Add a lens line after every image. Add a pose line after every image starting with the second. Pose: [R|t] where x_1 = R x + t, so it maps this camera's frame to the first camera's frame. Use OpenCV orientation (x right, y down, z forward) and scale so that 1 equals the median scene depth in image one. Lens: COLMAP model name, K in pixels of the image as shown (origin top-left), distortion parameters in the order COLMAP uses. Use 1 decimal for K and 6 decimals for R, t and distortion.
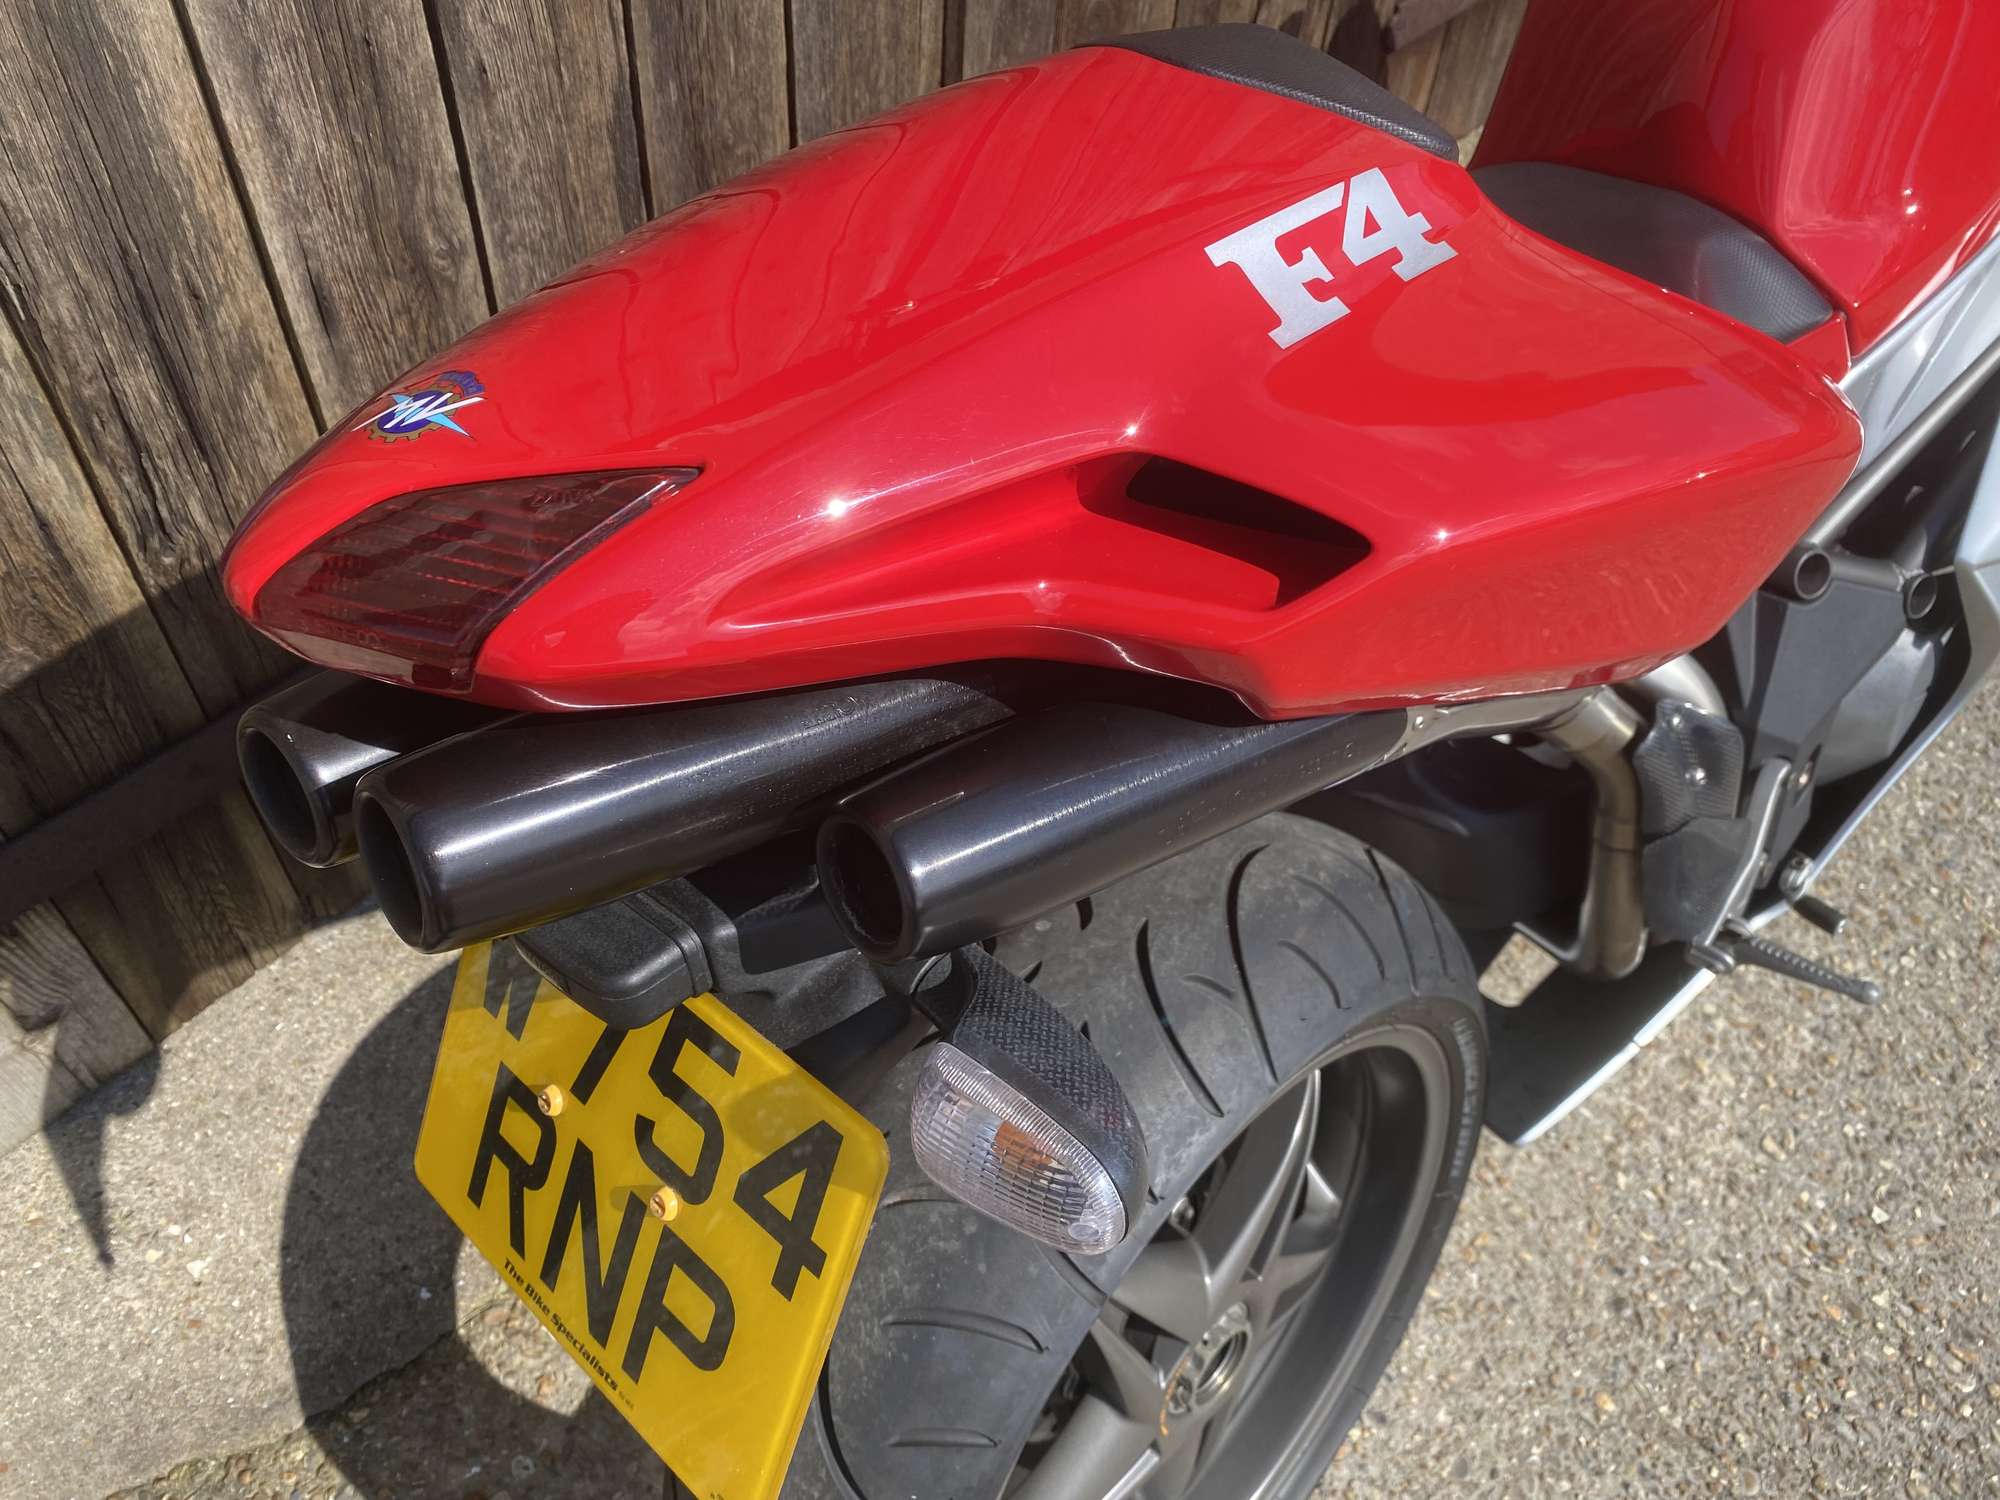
lens RADIAL K [[1549.9, 0, 987.6], [0, 1549.9, 755.9], [0, 0, 1]] dist [-0.010969, 0.015825]
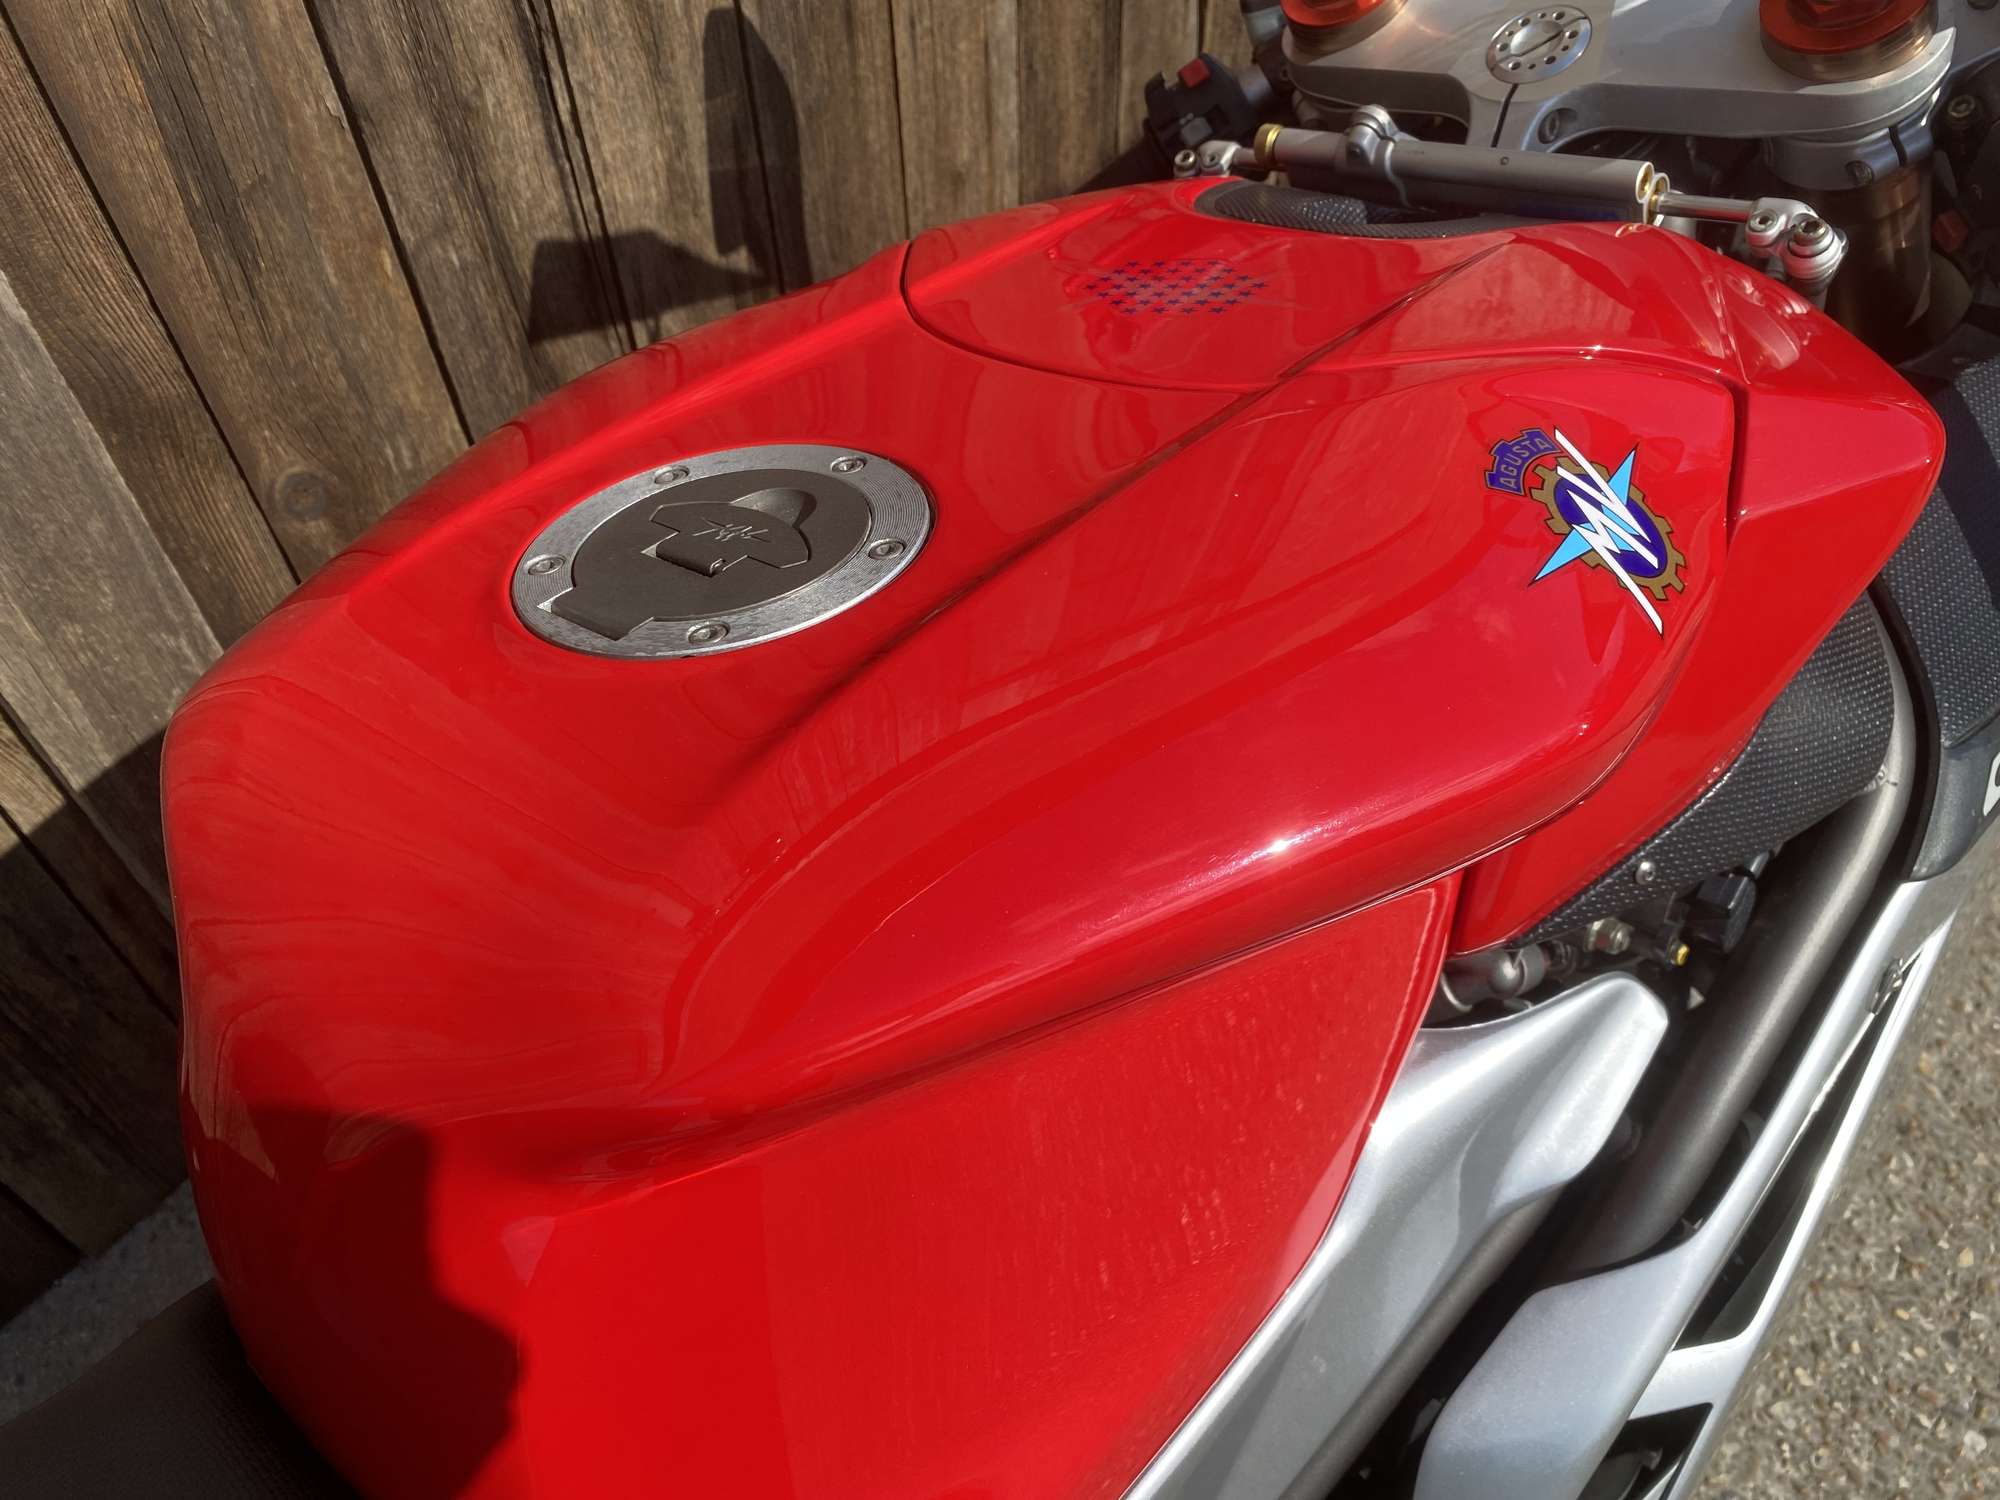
lens RADIAL K [[1559.2, 0, 1009.8], [0, 1559.2, 763.4], [0, 0, 1]] dist [-0.009495, 0.007234]
pose [[0.995463, -0.094744, -0.008825, 0.411196], [0.094687, 0.995485, -0.006642, -0.358260], [0.009414, 0.005776, 0.999939, 0.353474]]
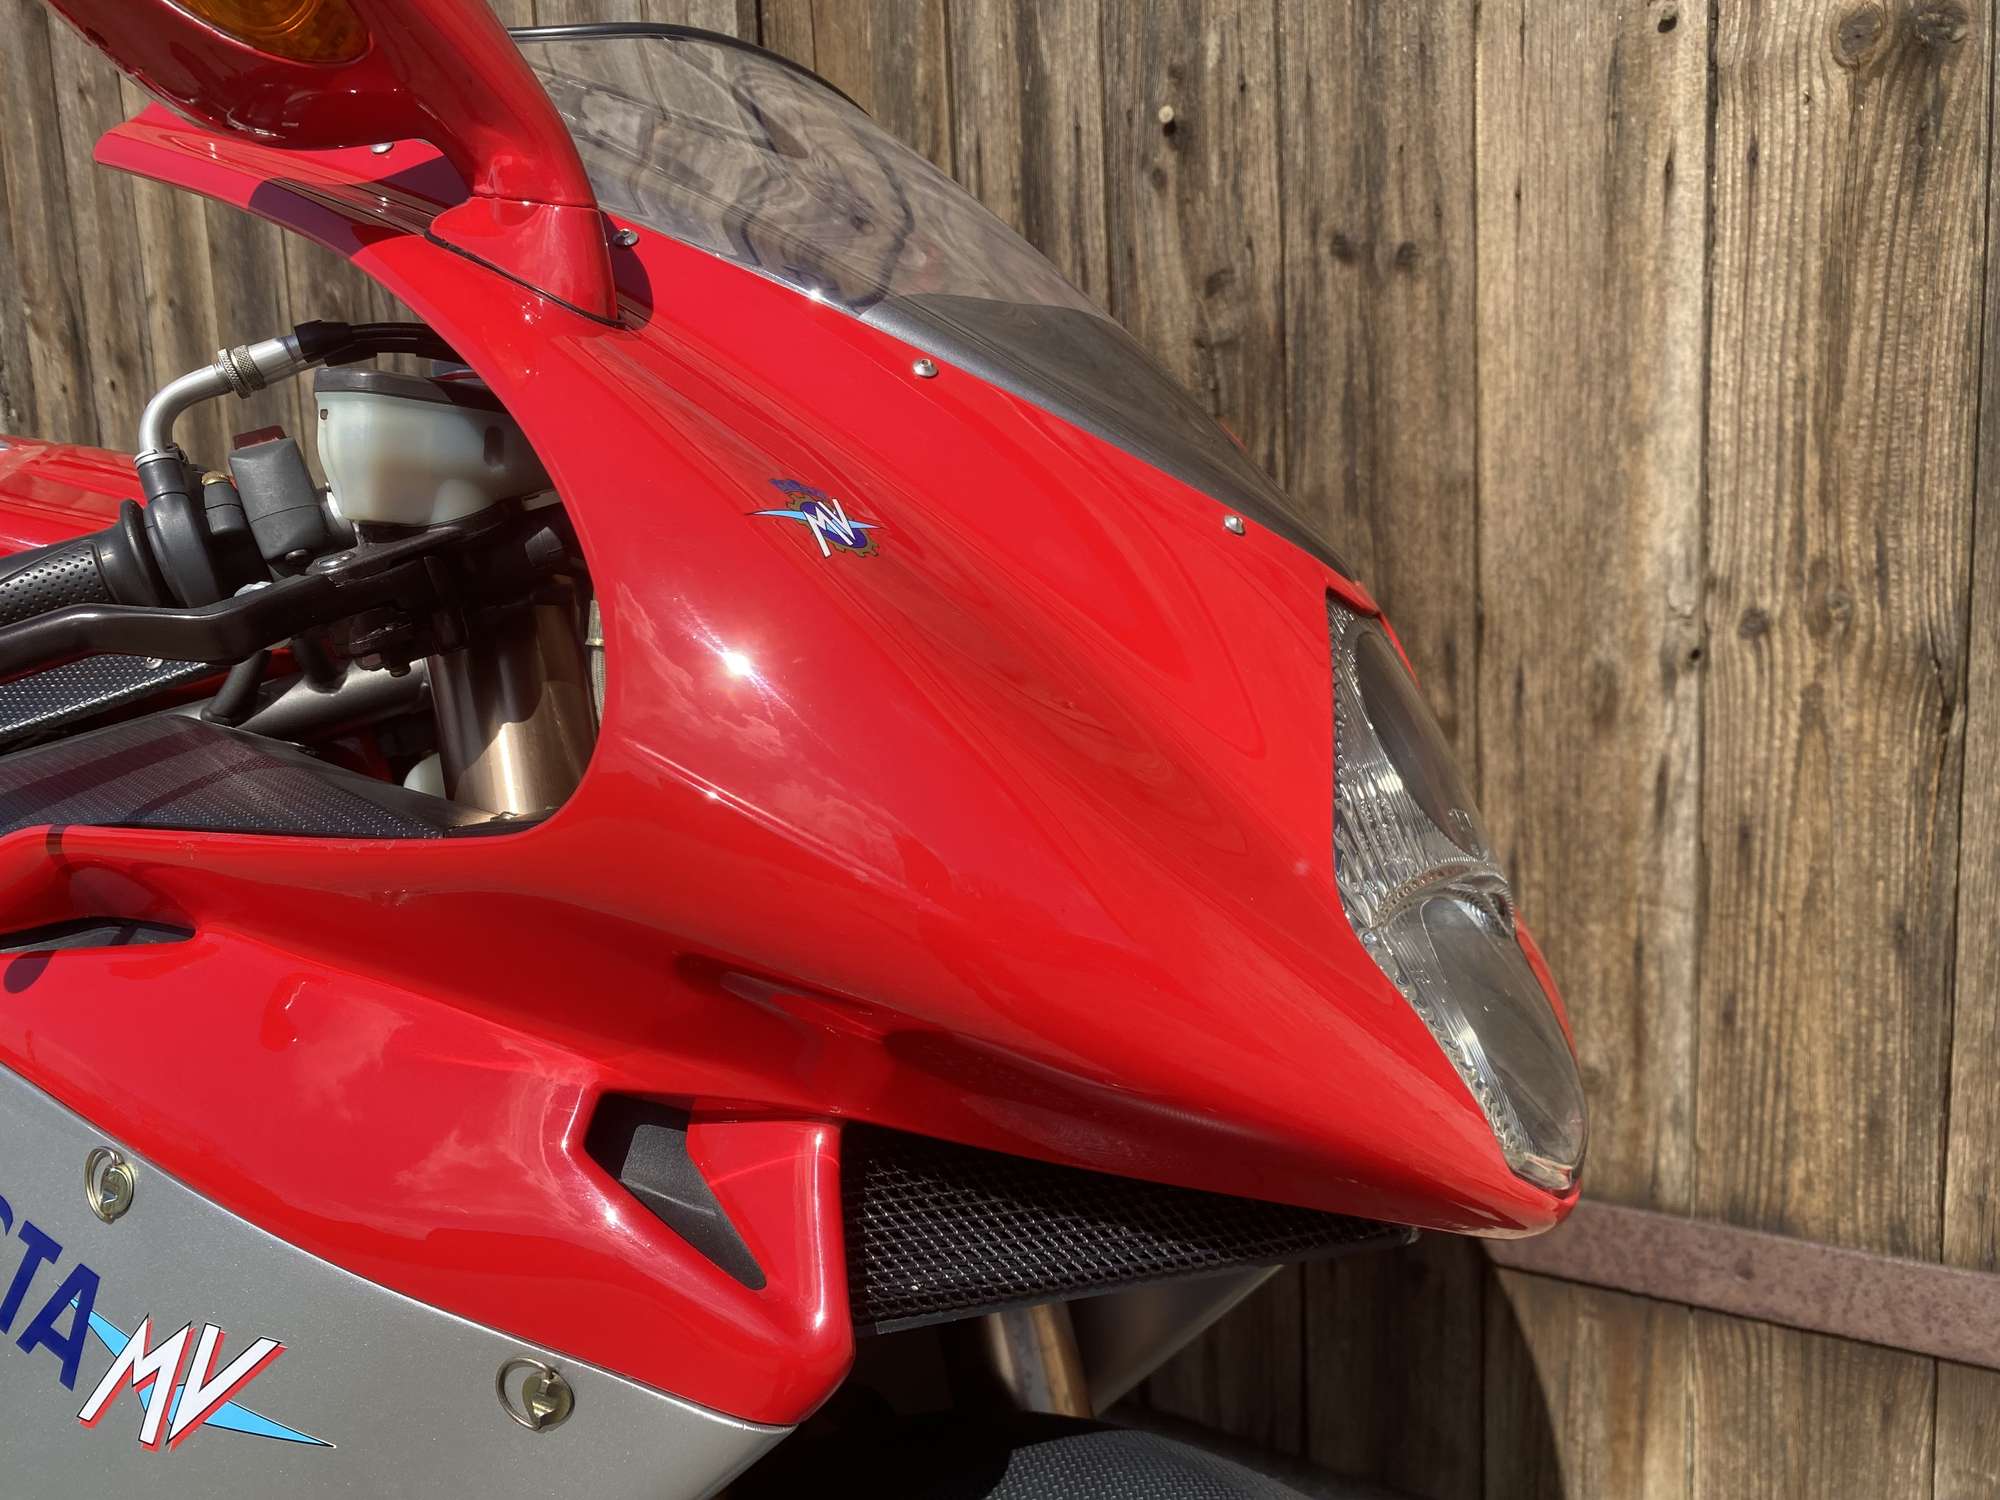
lens RADIAL K [[1559.2, 0, 1009.8], [0, 1559.2, 763.4], [0, 0, 1]] dist [-0.009495, 0.007234]
pose [[0.158635, 0.077336, -0.984304, 1.167722], [-0.744289, 0.664412, -0.067751, -0.577001], [0.648744, 0.743354, 0.162959, 0.904996]]
